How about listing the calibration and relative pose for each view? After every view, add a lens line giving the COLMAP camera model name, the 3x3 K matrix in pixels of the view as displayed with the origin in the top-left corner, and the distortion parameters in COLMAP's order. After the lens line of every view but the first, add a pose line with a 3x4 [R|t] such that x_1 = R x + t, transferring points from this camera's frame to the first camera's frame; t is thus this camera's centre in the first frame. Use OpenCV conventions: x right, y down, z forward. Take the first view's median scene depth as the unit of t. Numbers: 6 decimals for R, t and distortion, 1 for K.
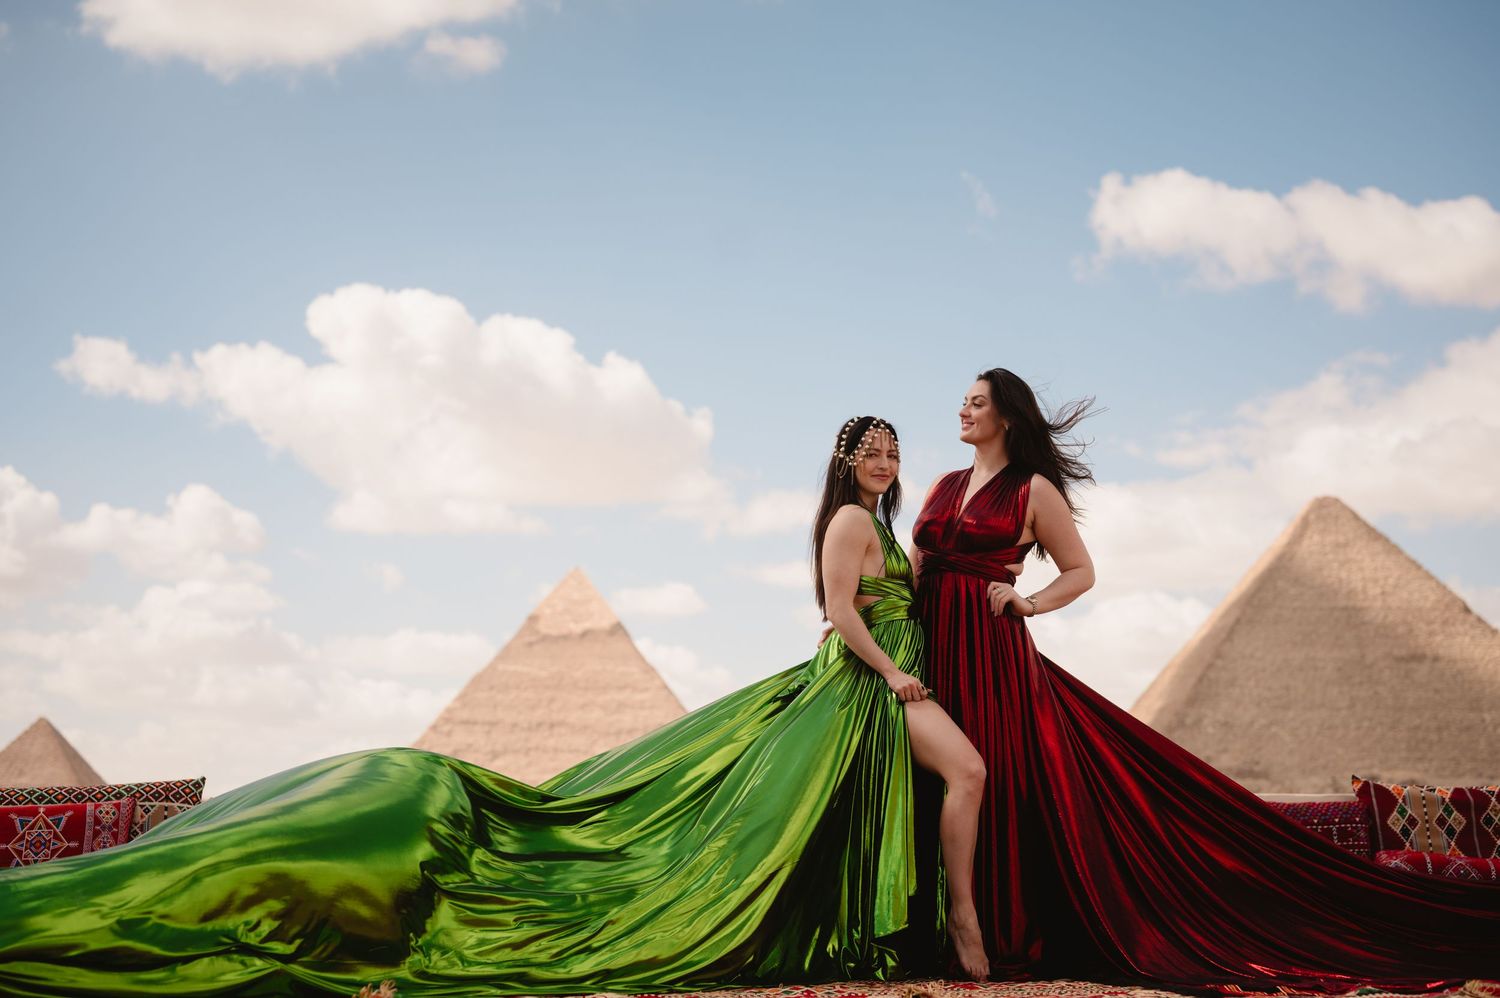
lens RADIAL K [[2188.8, 0, 750.0], [0, 2188.8, 499.0], [0, 0, 1]] dist [0.001889, -0.056828]
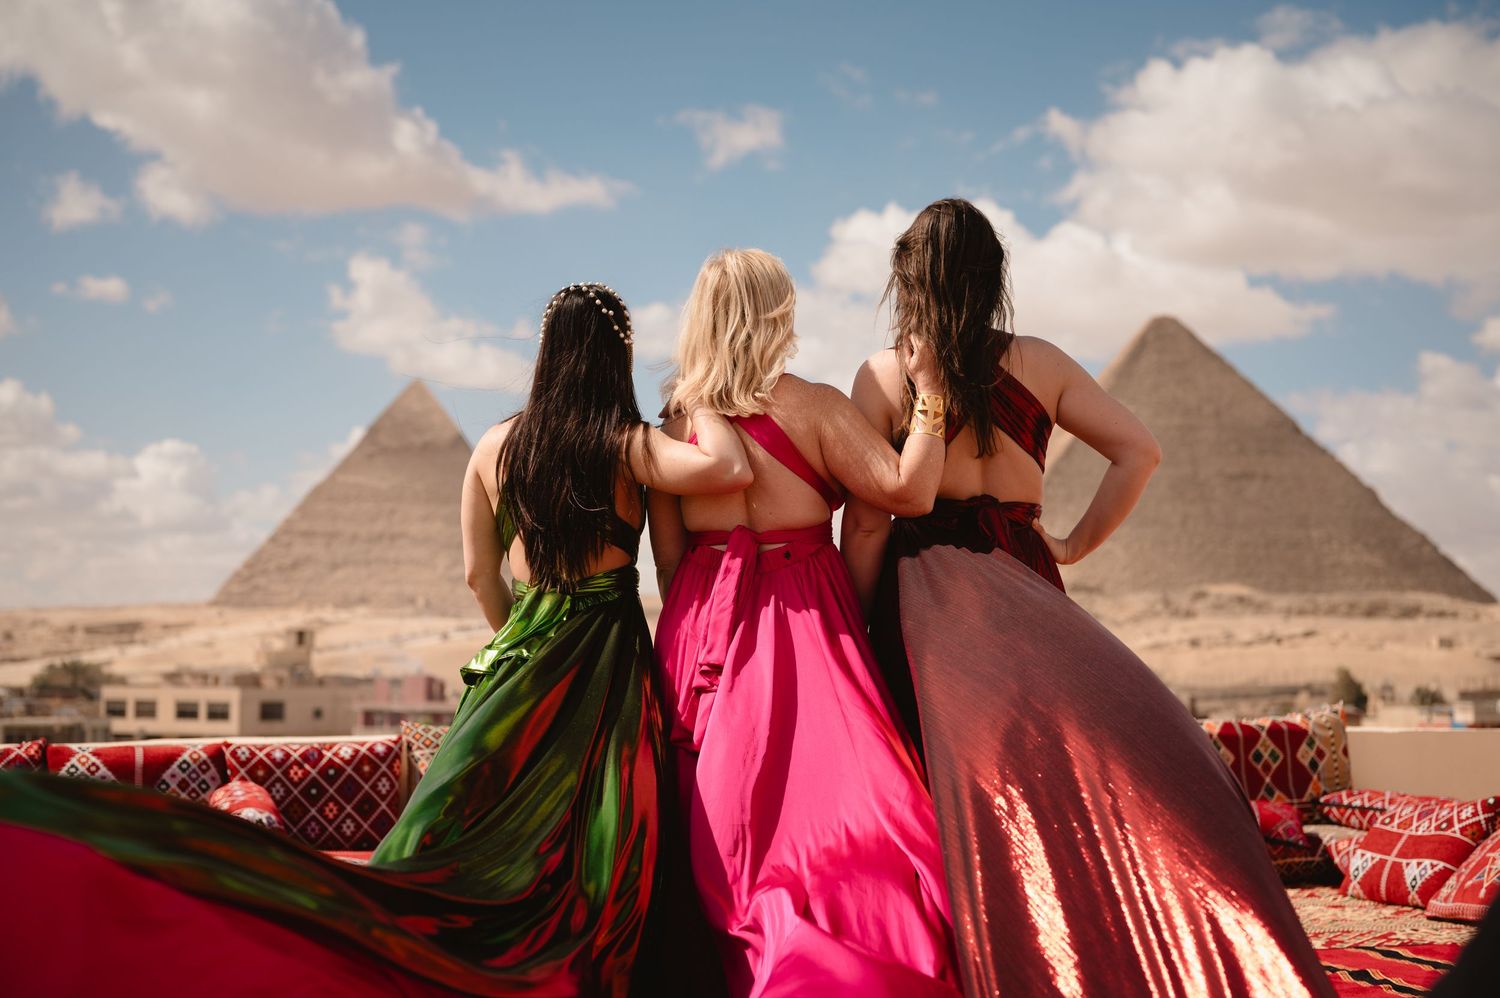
lens RADIAL K [[2188.8, 0, 750.0], [0, 2188.8, 499.0], [0, 0, 1]] dist [0.001889, -0.056828]
pose [[0.997444, 0.006744, 0.071138, 0.051196], [-0.012791, 0.996308, 0.084896, -0.041319], [-0.070302, -0.085589, 0.993847, 0.086149]]
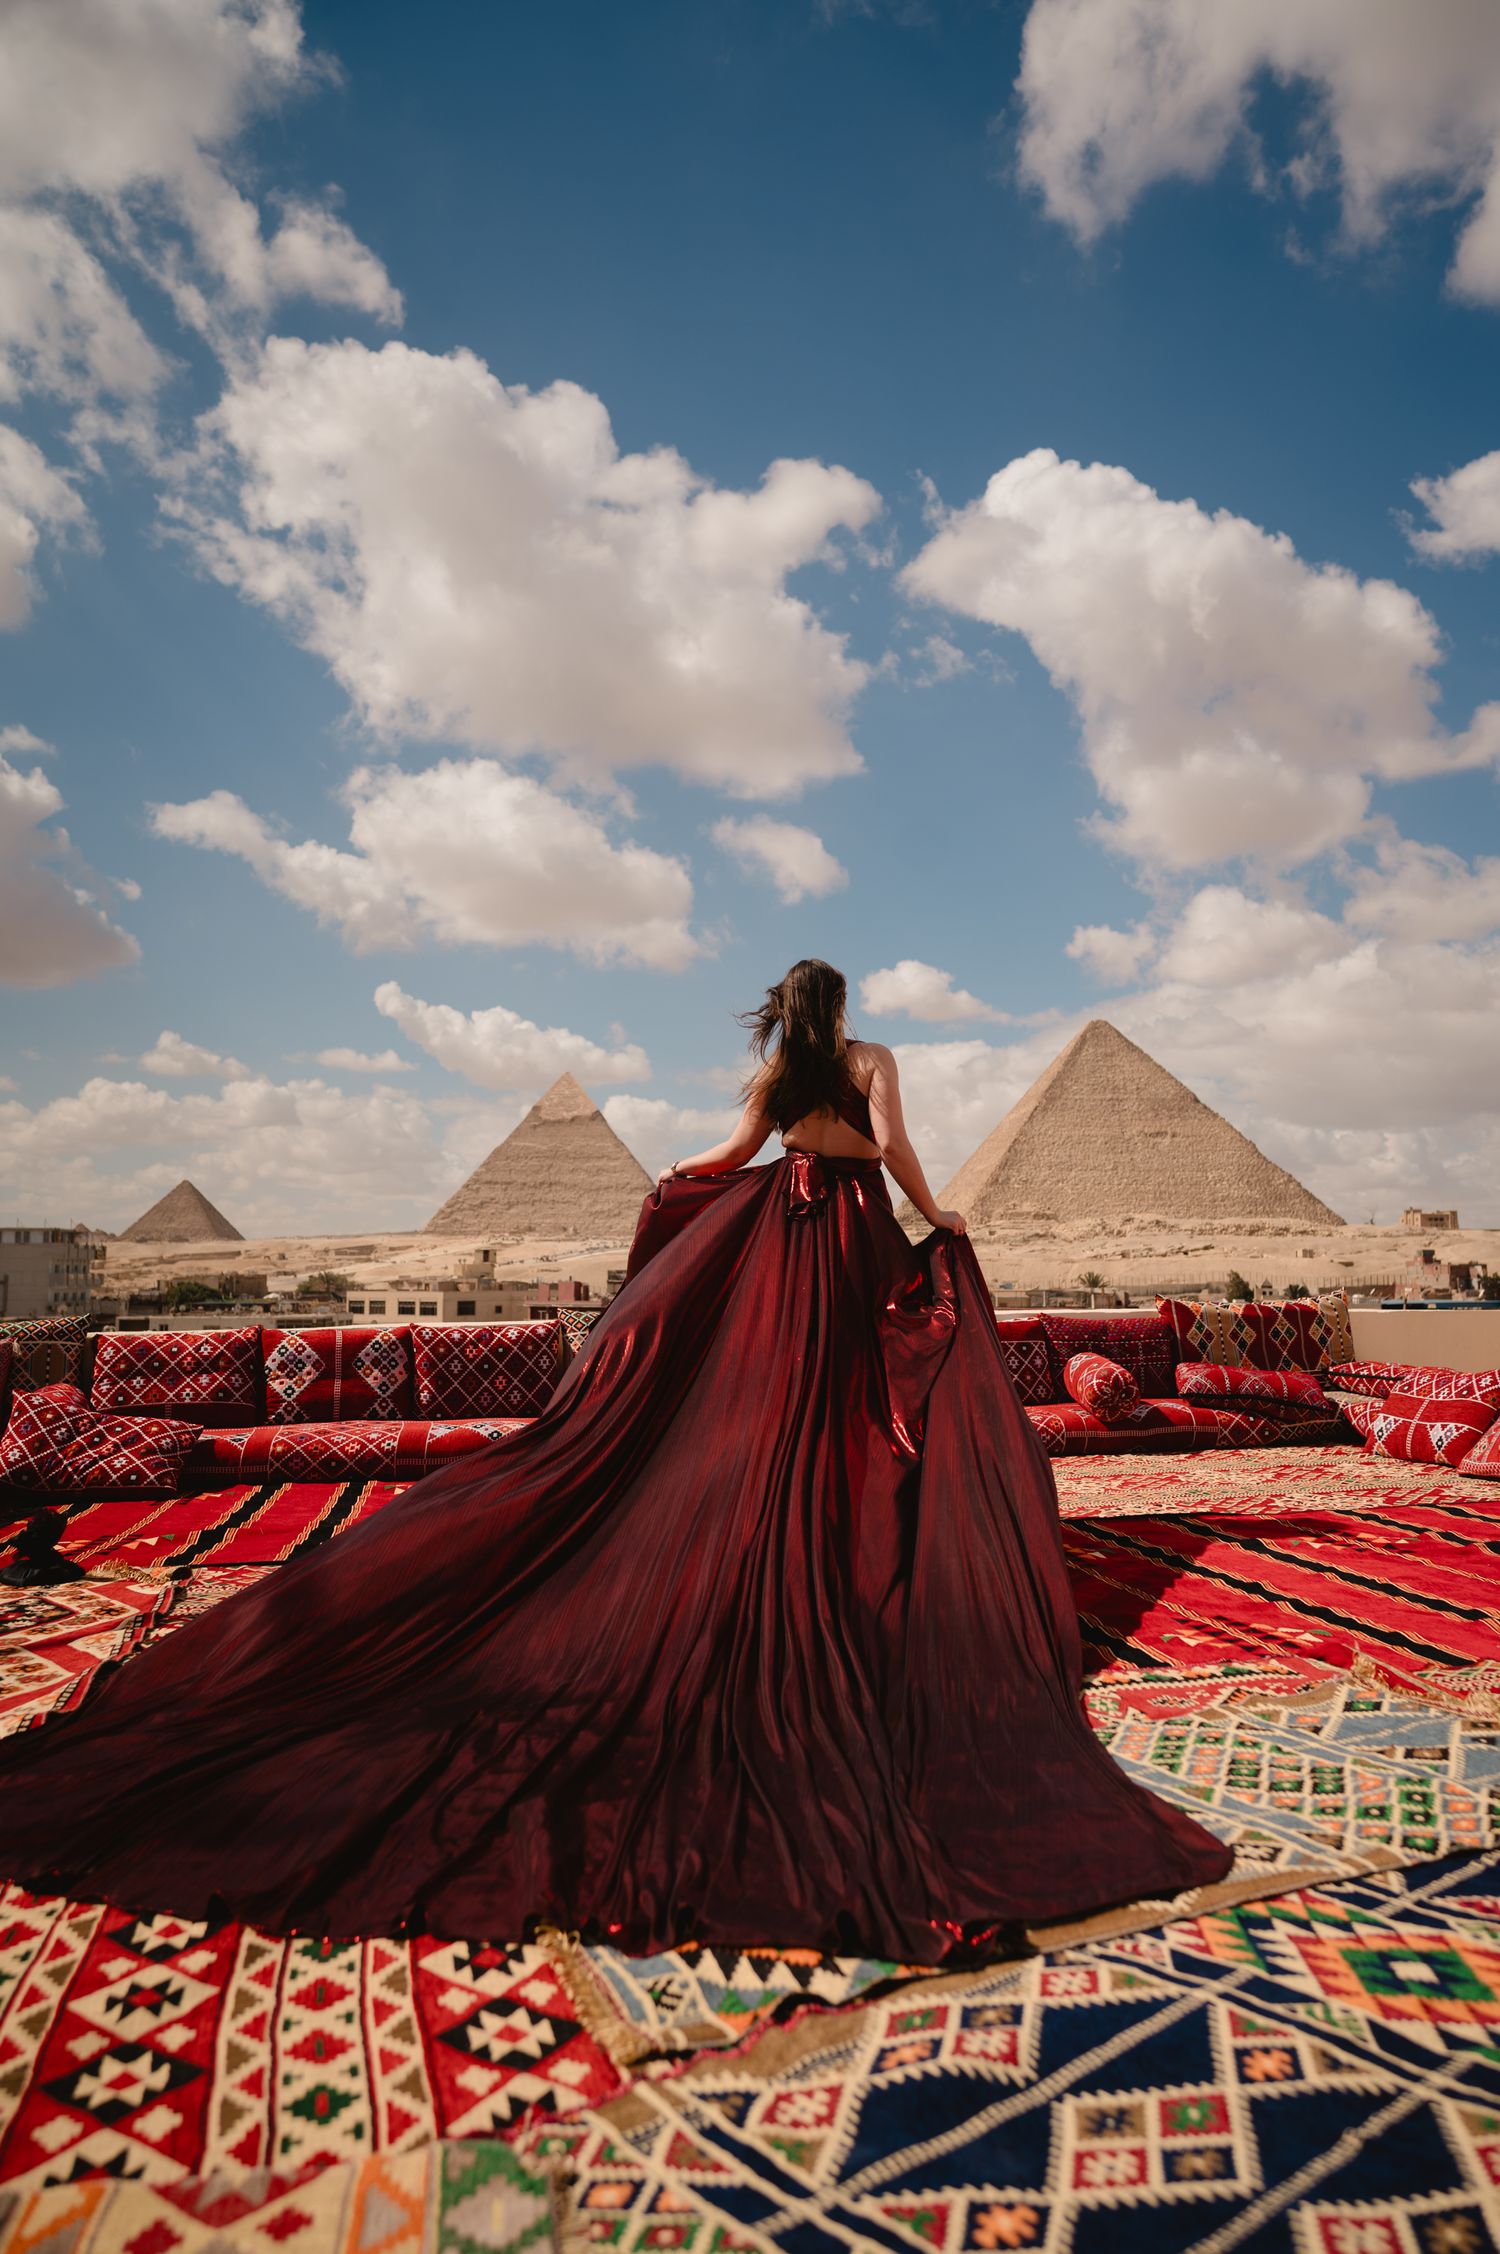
lens RADIAL K [[1552.2, 0, 735.3], [0, 1552.2, 1100.2], [0, 0, 1]] dist [0.001084, 0.000607]
pose [[0.999606, -0.002635, 0.027942, 0.038791], [0.001241, 0.998759, 0.049779, -0.012516], [-0.028039, -0.049725, 0.998369, 0.219574]]
